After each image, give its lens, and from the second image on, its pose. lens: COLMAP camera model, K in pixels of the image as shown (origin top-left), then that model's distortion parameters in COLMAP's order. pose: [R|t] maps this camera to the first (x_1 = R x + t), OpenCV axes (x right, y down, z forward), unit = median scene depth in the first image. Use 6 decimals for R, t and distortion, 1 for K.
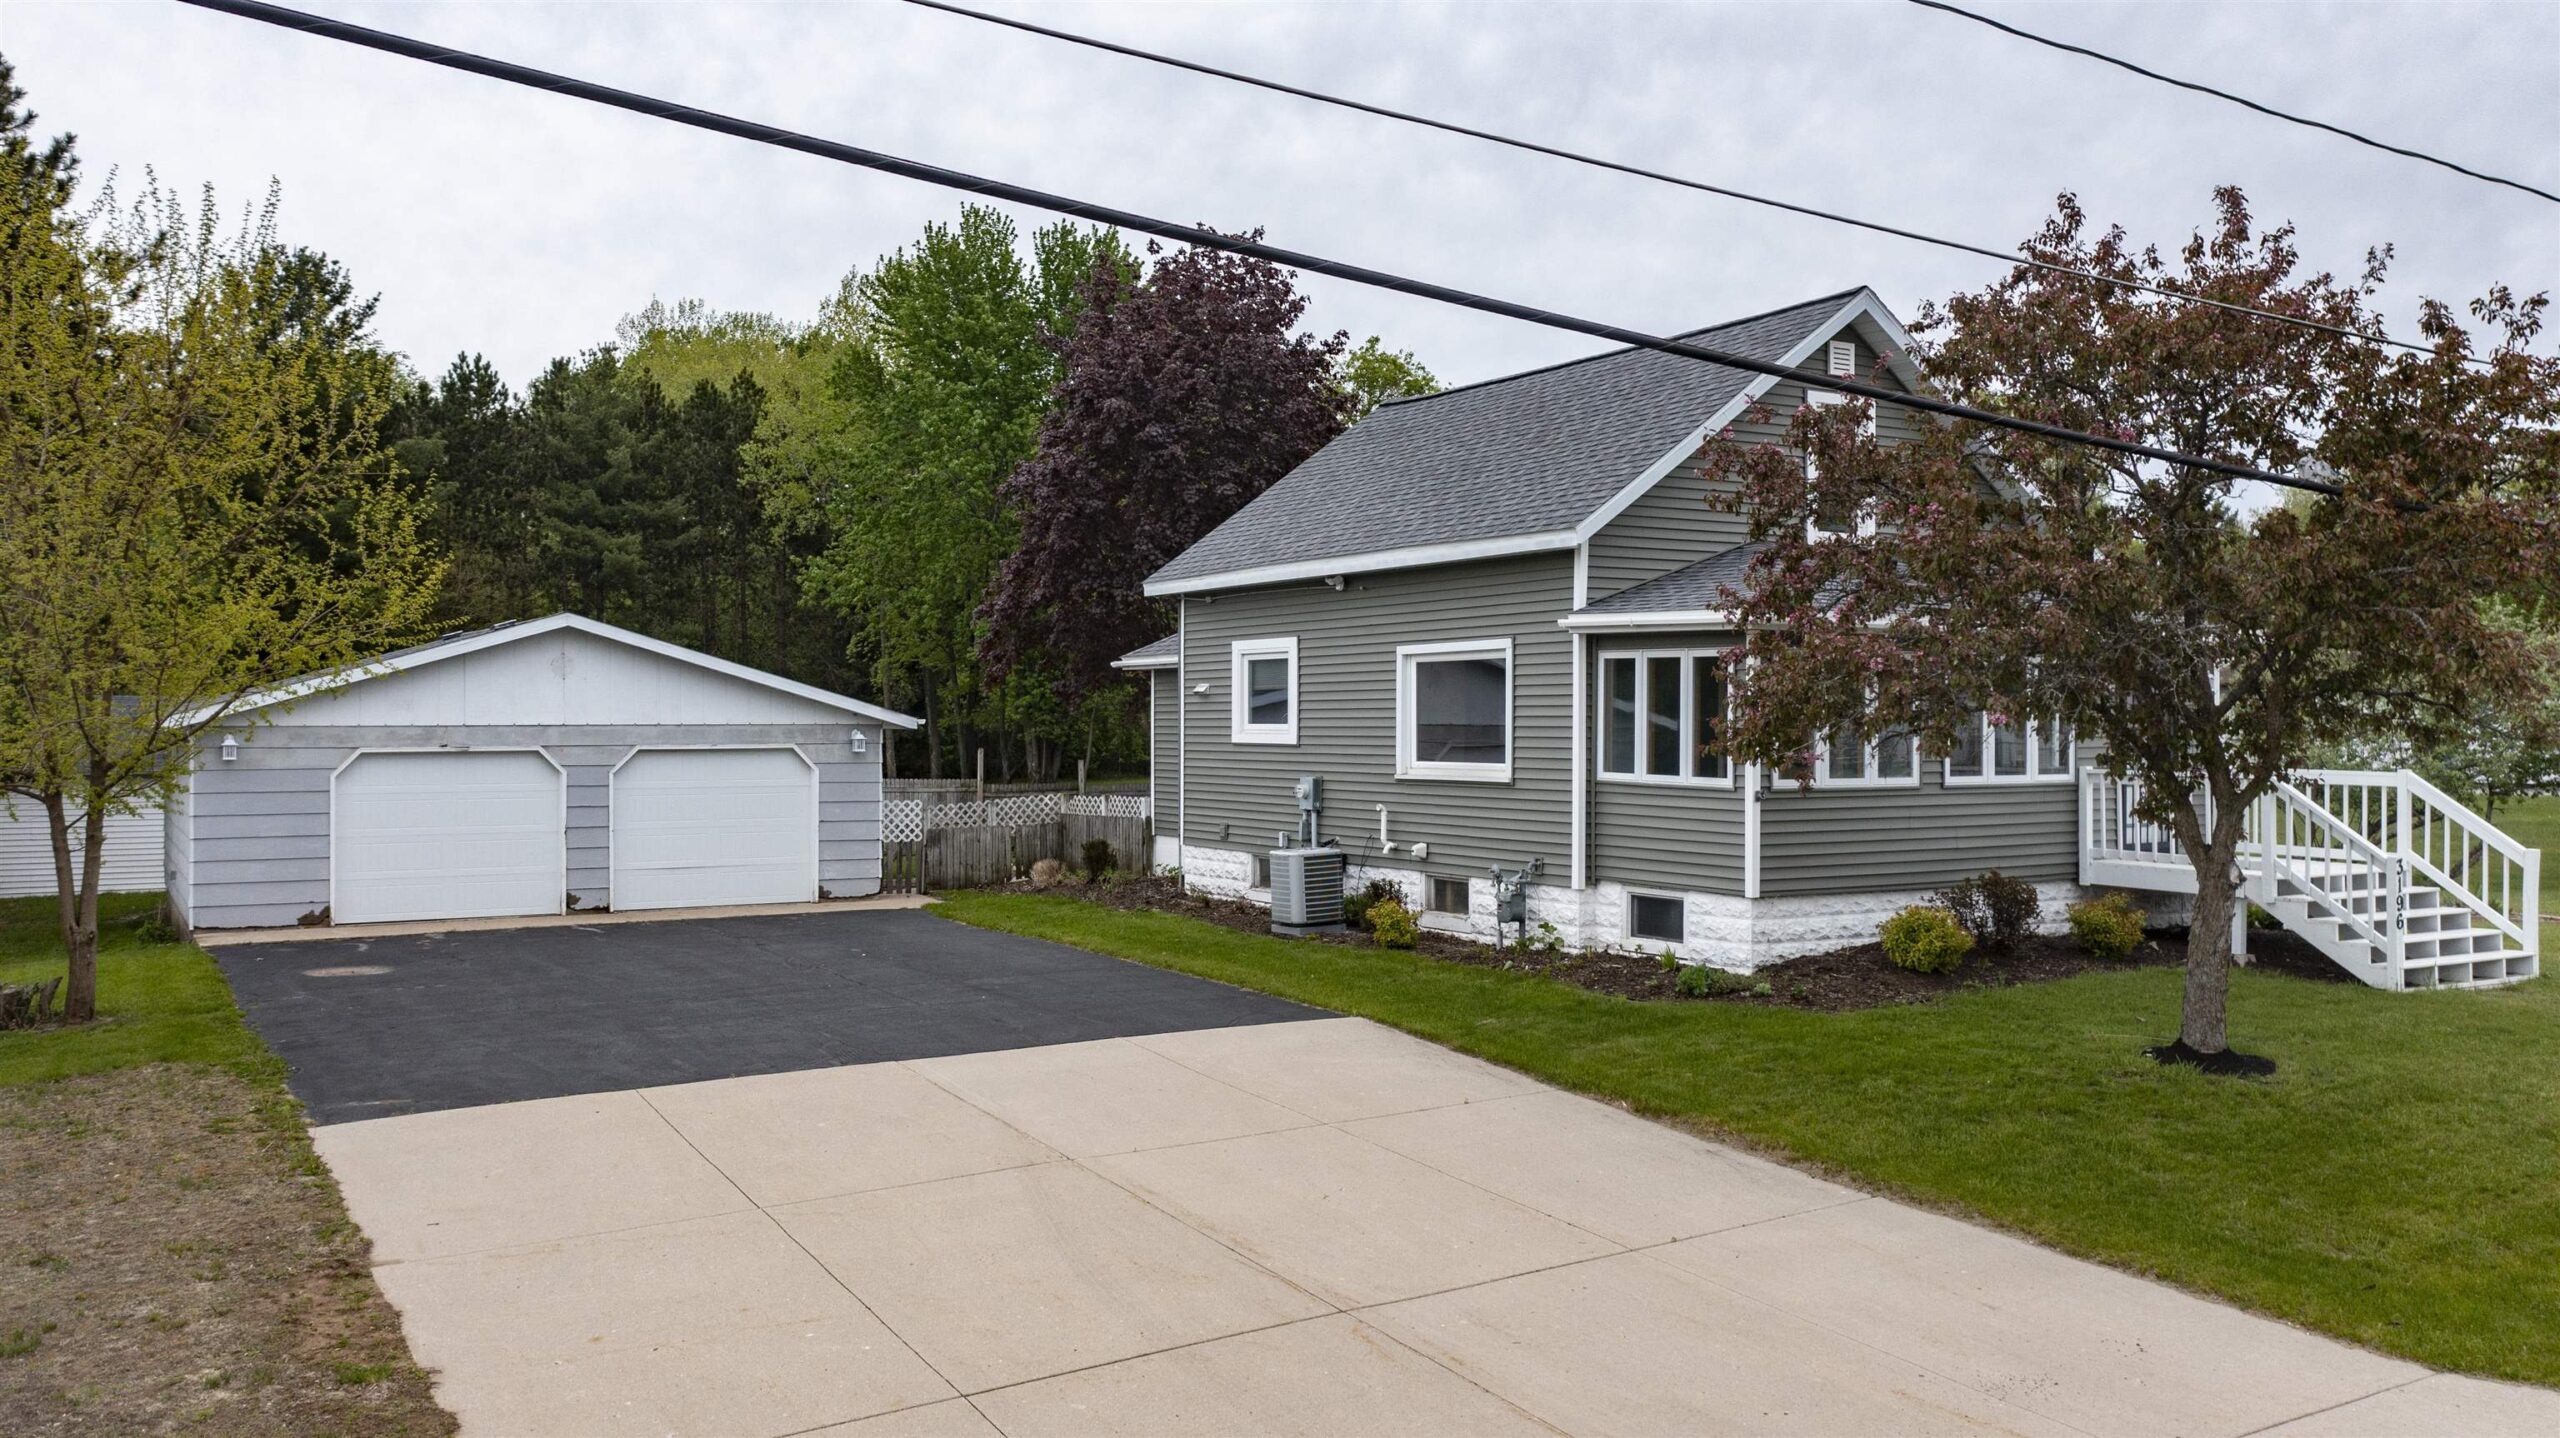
lens RADIAL K [[2056.3, 0, 1282.1], [0, 2056.3, 724.0], [0, 0, 1]] dist [-0.002546, -0.001761]
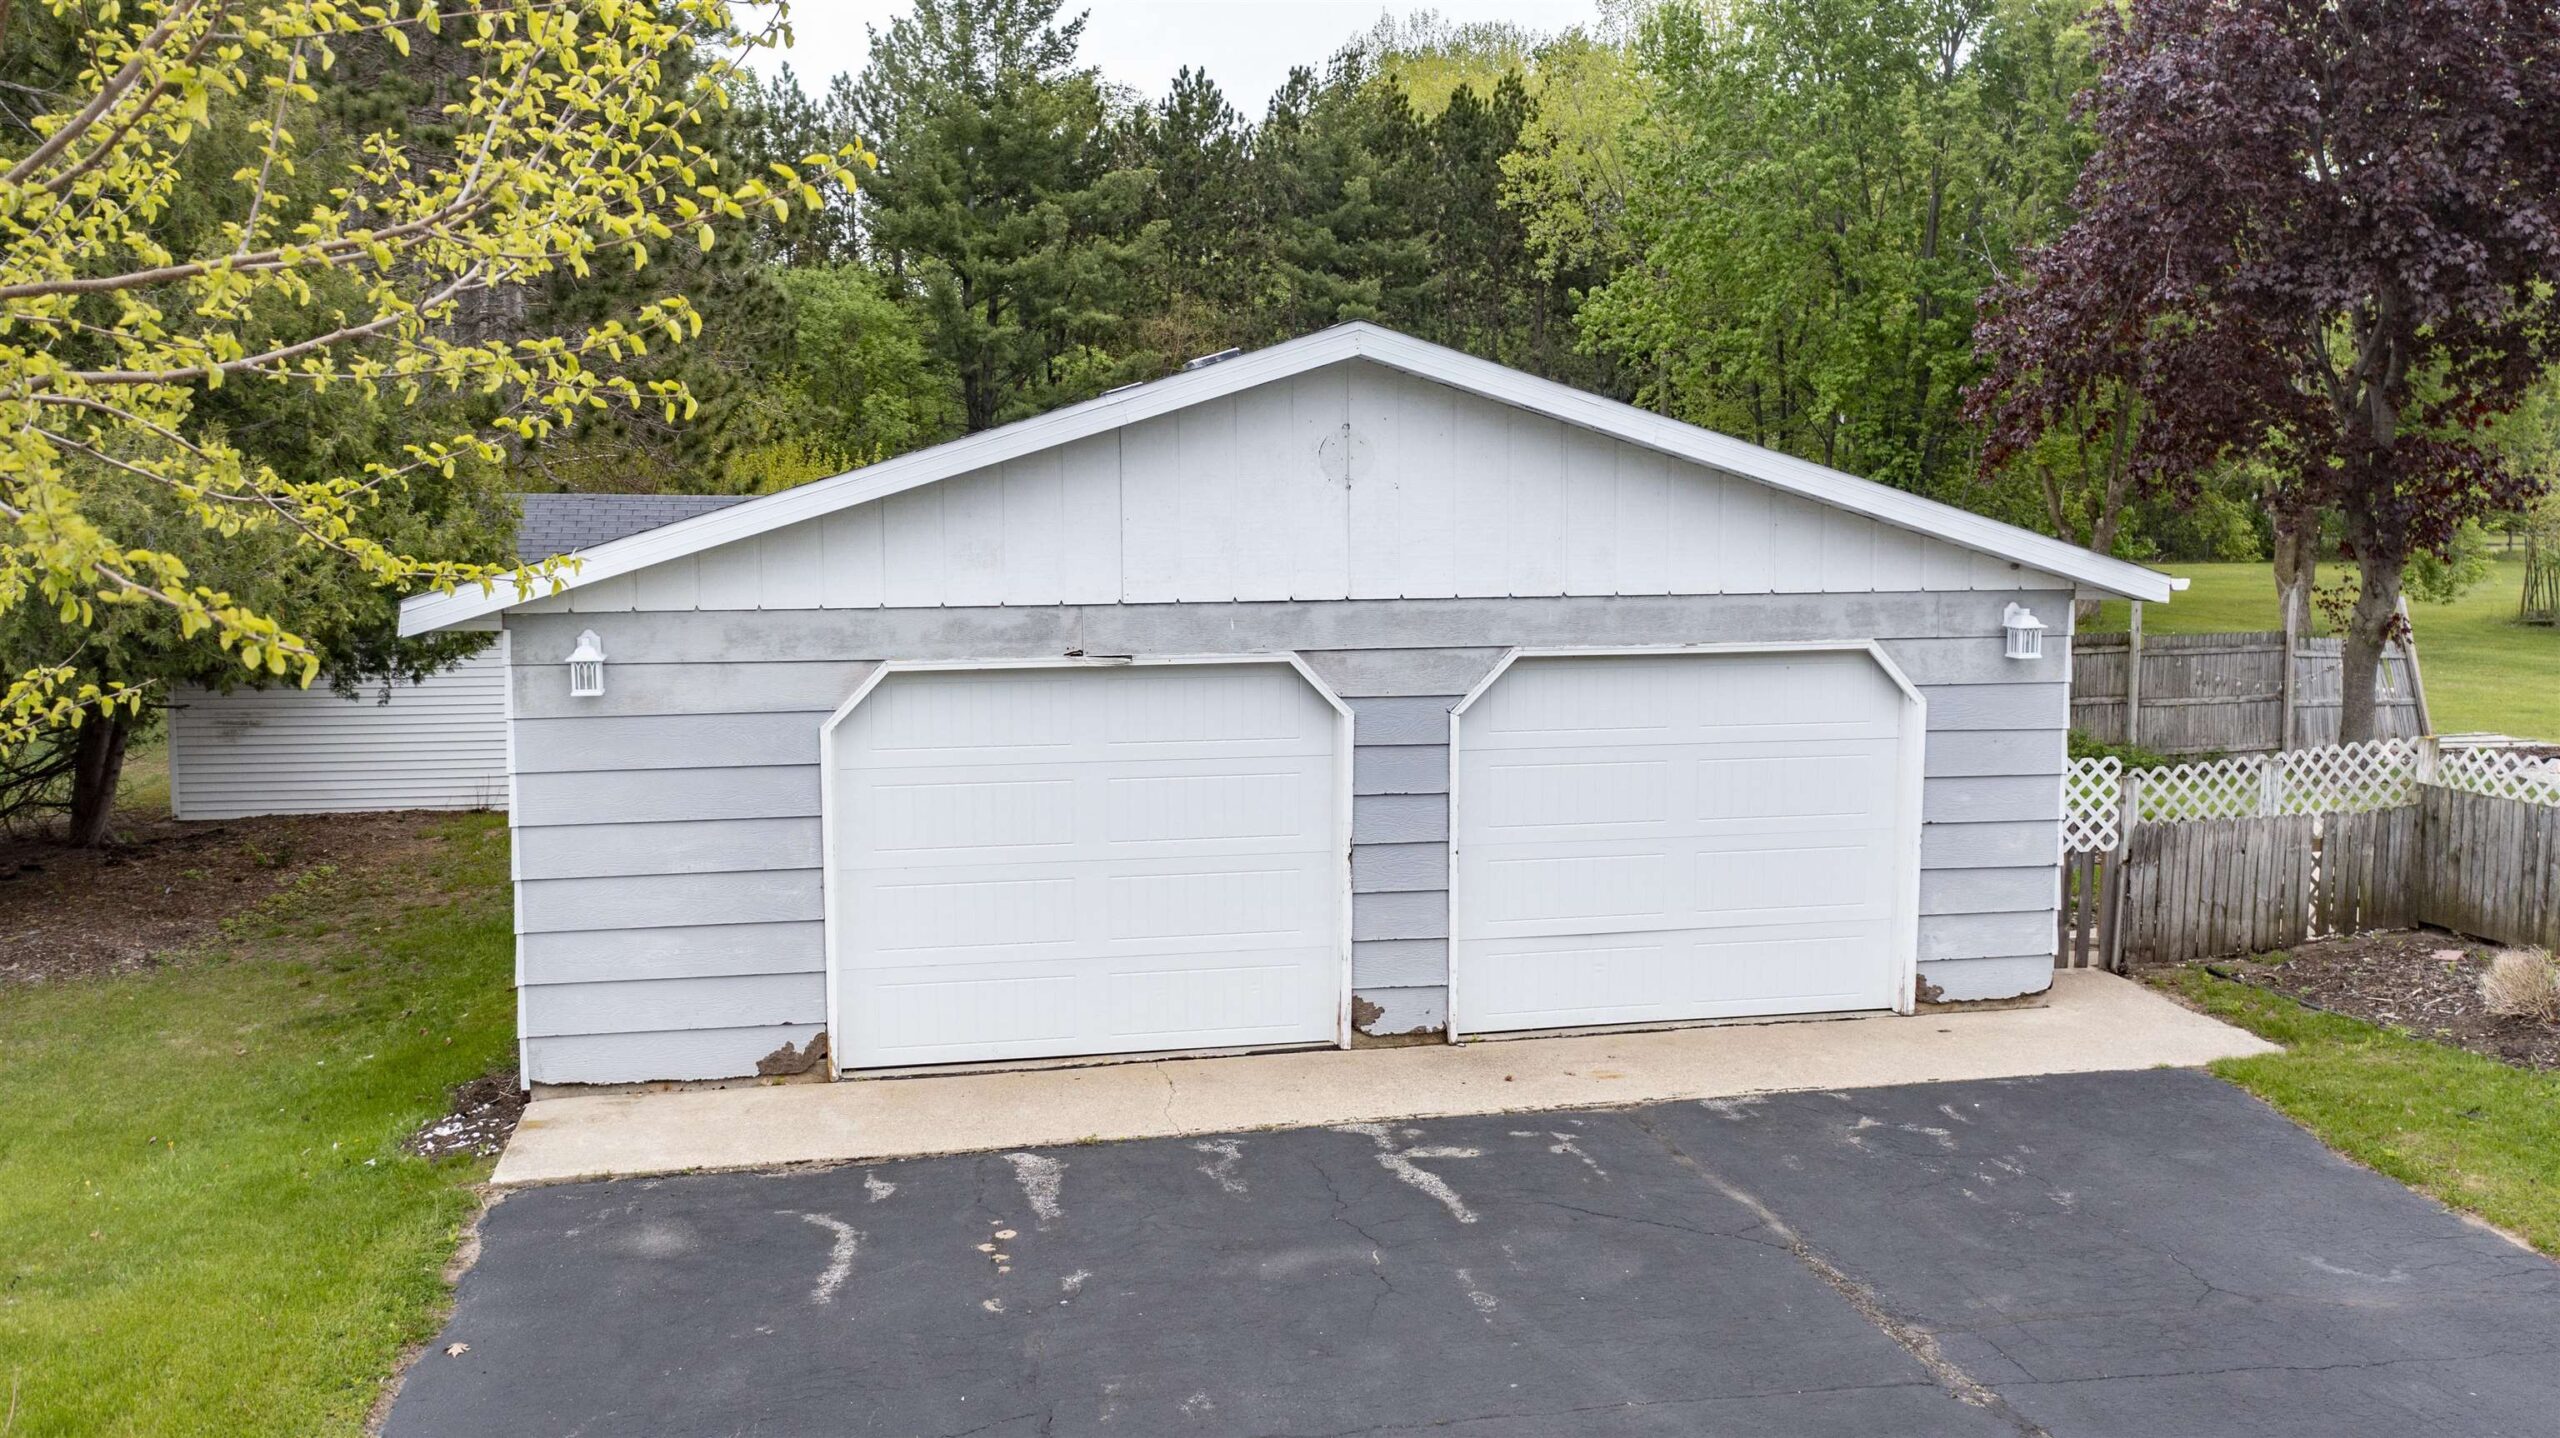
lens RADIAL K [[2056.3, 0, 1282.1], [0, 2056.3, 724.0], [0, 0, 1]] dist [-0.002546, -0.001761]
pose [[0.943395, 0.036128, -0.329697, -0.302182], [0.000764, 0.993810, 0.111087, -0.027414], [0.331670, -0.105050, 0.937528, 0.814551]]
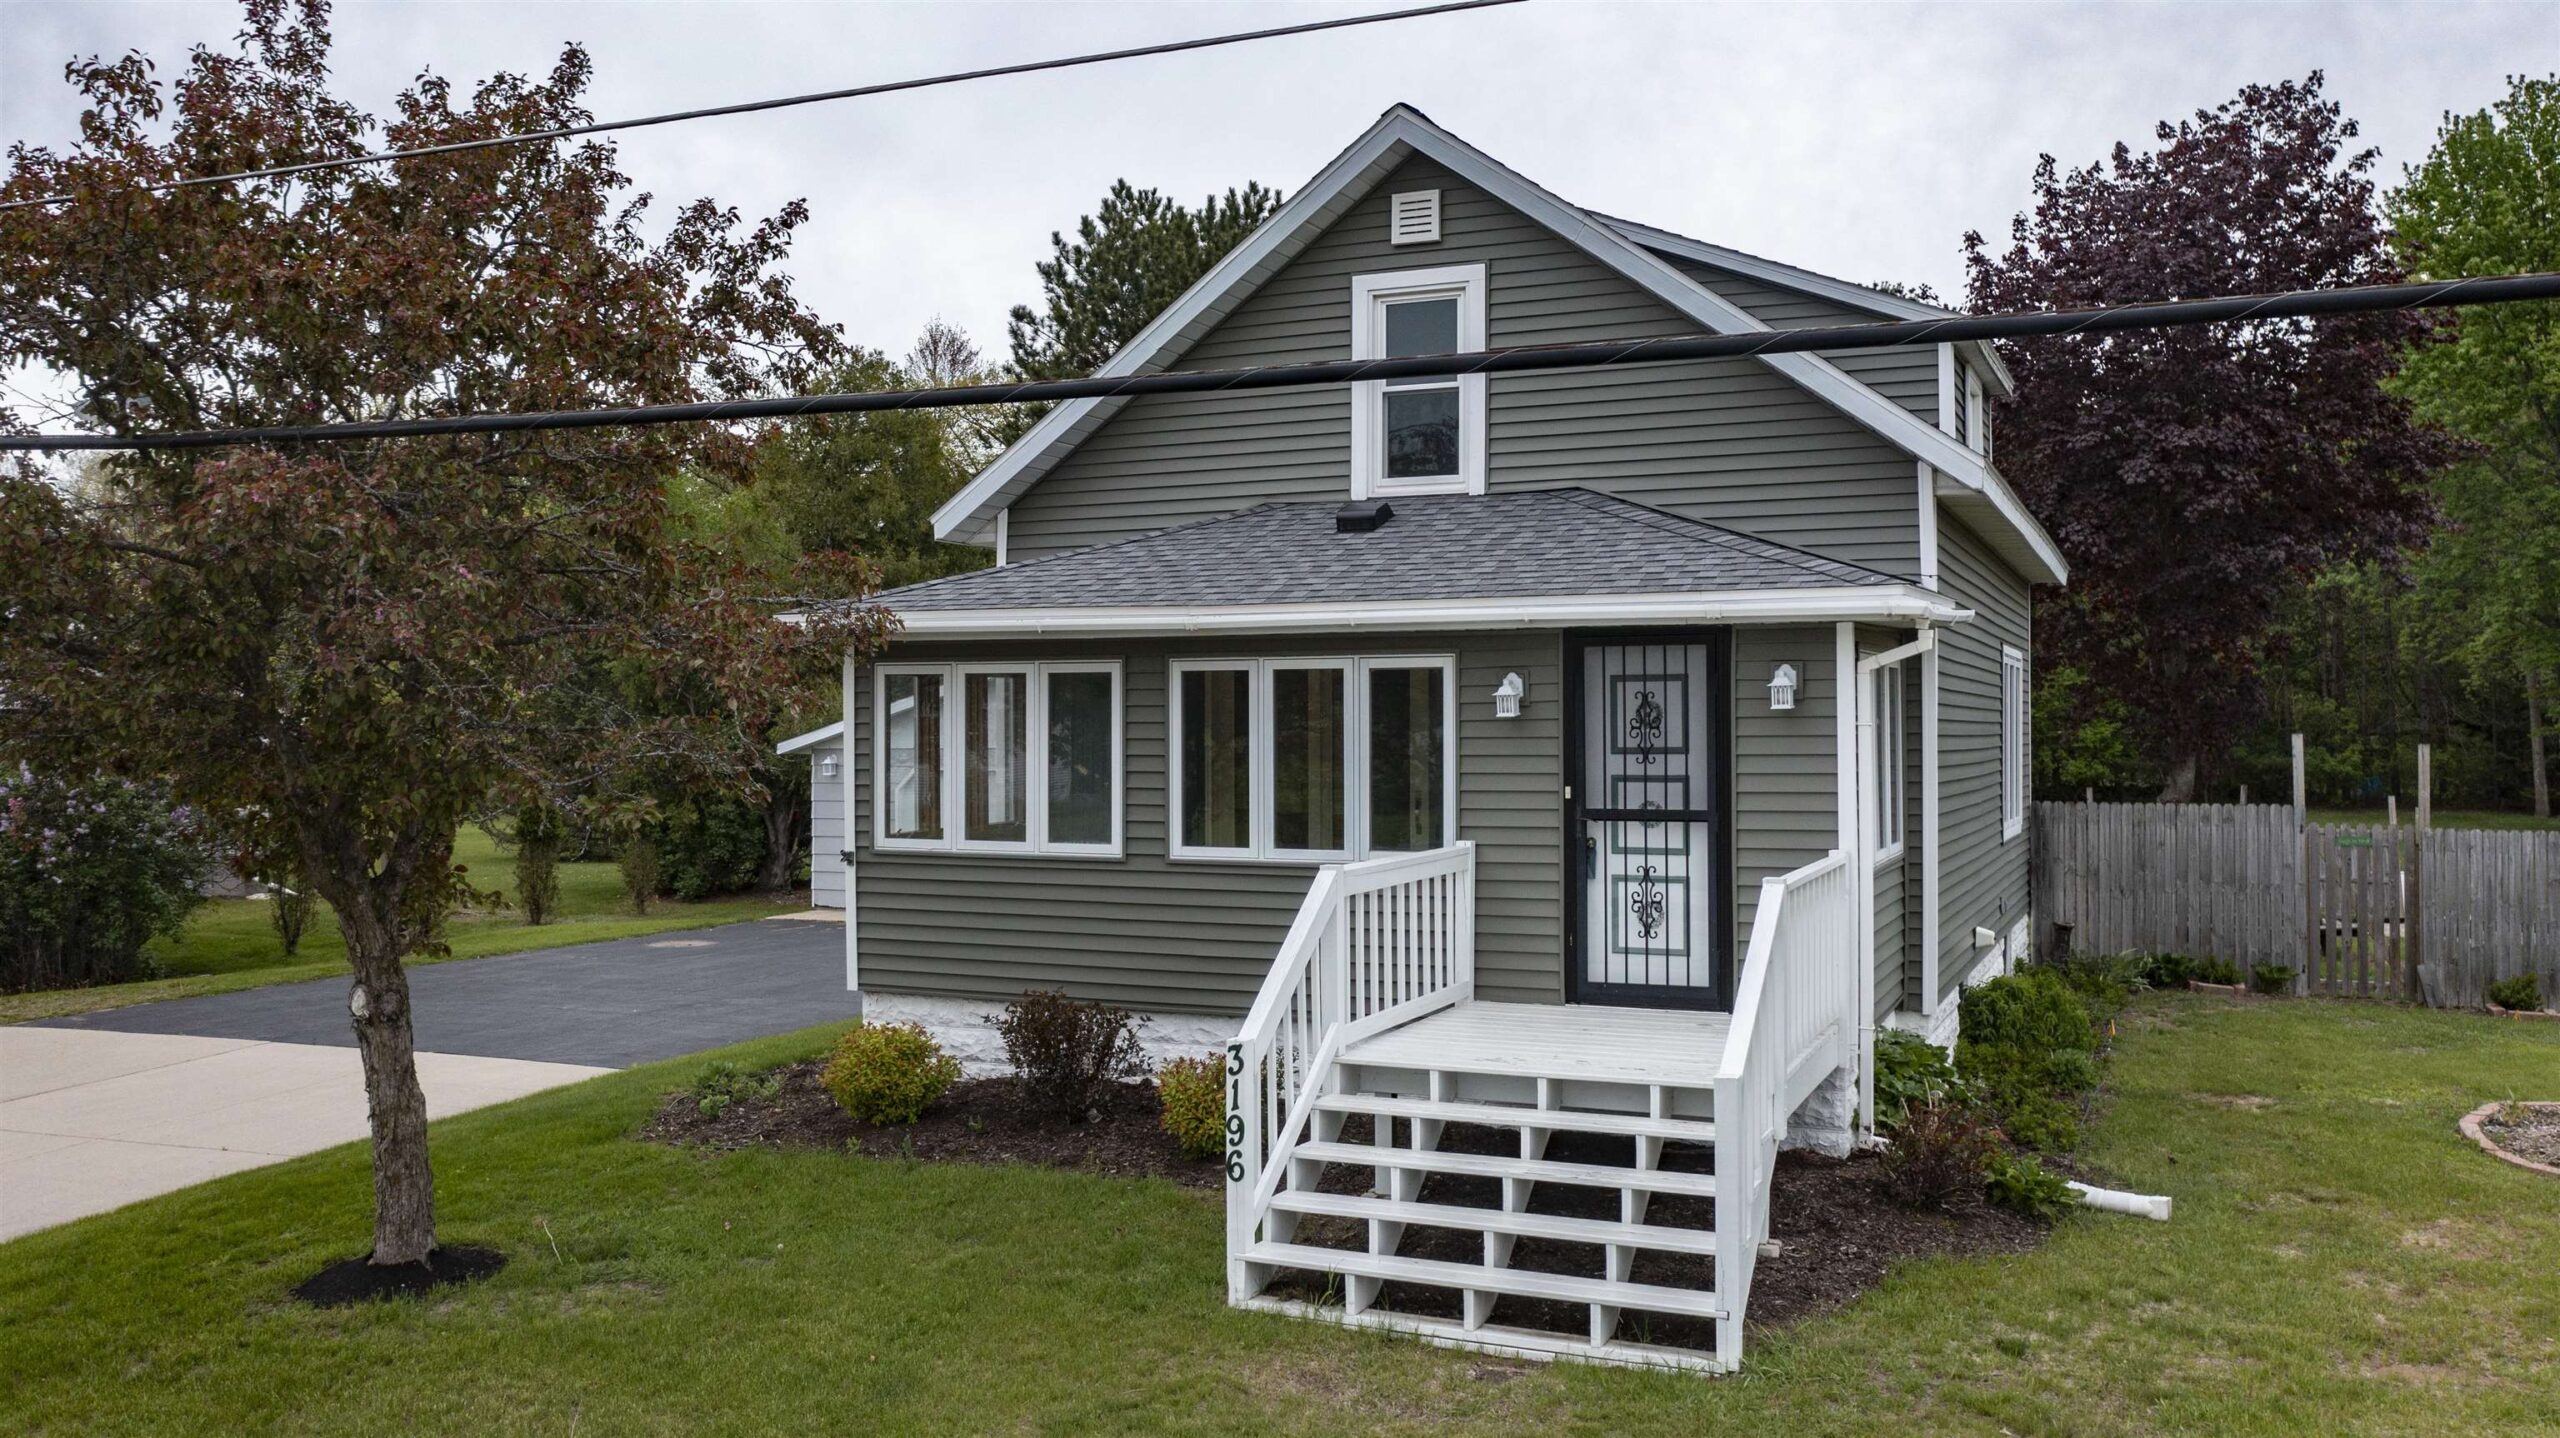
lens RADIAL K [[2056.3, 0, 1282.1], [0, 2056.3, 724.0], [0, 0, 1]] dist [-0.002546, -0.001761]
pose [[0.574604, -0.000805, -0.818431, 0.910343], [-0.003277, 0.999989, -0.003284, -0.011936], [0.818425, 0.004569, 0.574595, 0.666617]]
